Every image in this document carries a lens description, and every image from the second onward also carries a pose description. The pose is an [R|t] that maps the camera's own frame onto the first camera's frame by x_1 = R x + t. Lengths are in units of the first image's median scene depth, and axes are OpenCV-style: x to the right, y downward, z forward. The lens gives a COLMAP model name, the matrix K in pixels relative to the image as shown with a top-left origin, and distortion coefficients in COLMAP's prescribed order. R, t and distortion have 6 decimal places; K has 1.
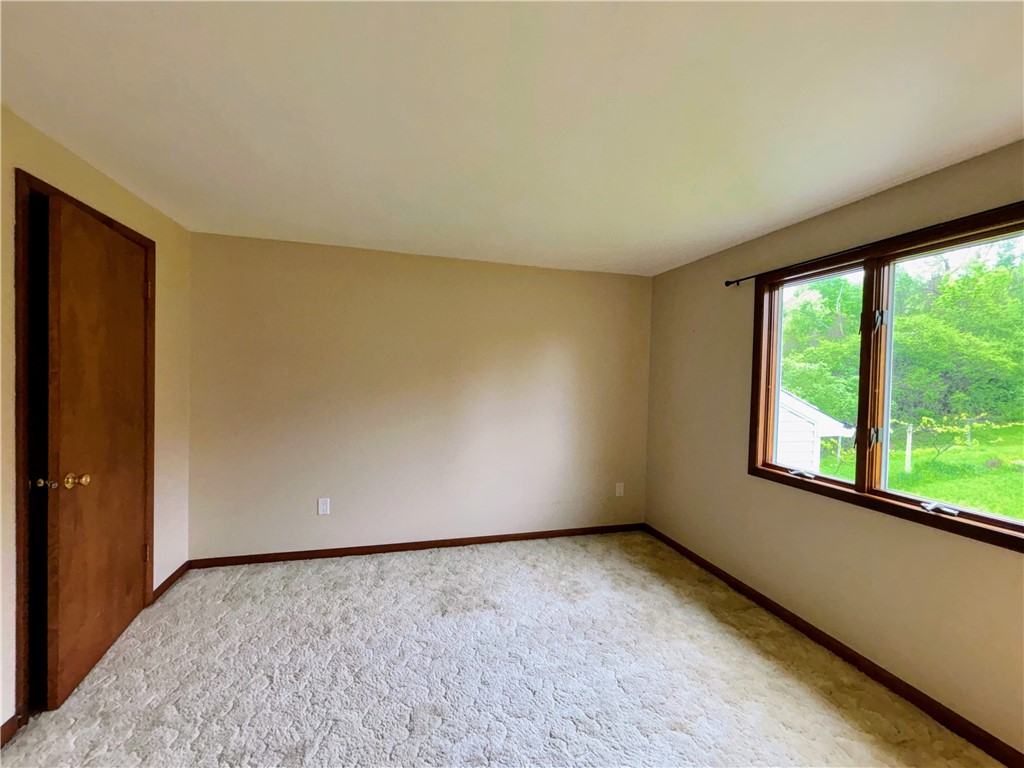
lens RADIAL K [[418.4, 0, 509.9], [0, 418.4, 382.2], [0, 0, 1]] dist [0.003096, 0.000619]
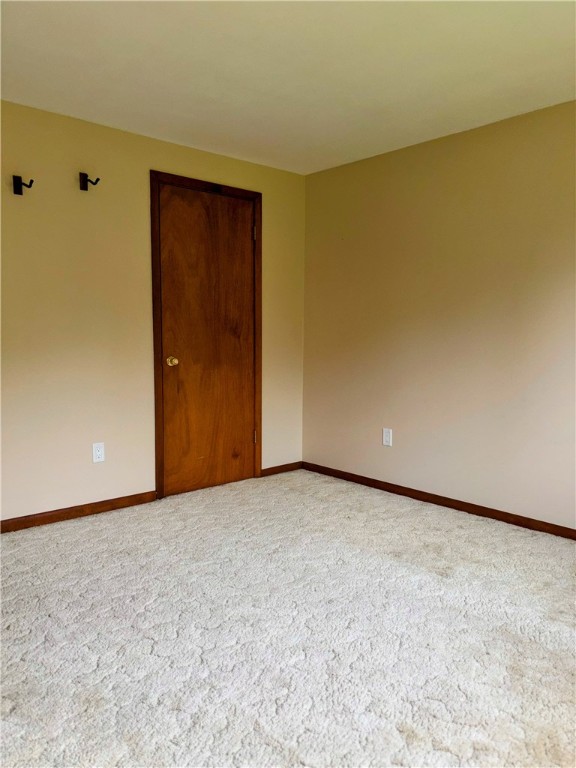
lens RADIAL K [[584.7, 0, 288.6], [0, 584.7, 391.4], [0, 0, 1]] dist [0.049352, -0.048023]
pose [[0.443394, 0.066827, -0.893832, 0.737107], [-0.011453, 0.997558, 0.068901, 0.123615], [0.896254, -0.020313, 0.443076, 0.257598]]
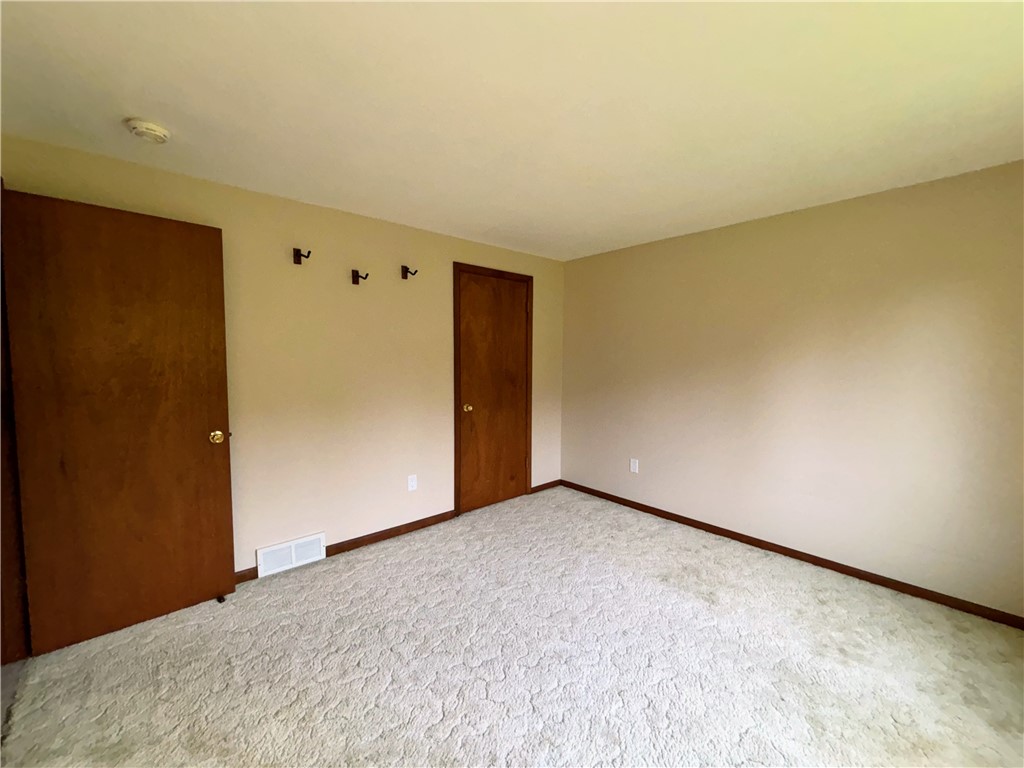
lens RADIAL K [[418.4, 0, 514.0], [0, 418.4, 379.3], [0, 0, 1]] dist [0.003096, 0.000619]
pose [[0.441233, 0.027090, -0.896984, 0.555779], [-0.010552, 0.999632, 0.024999, 0.026545], [0.897331, -0.001565, 0.441356, 0.190856]]
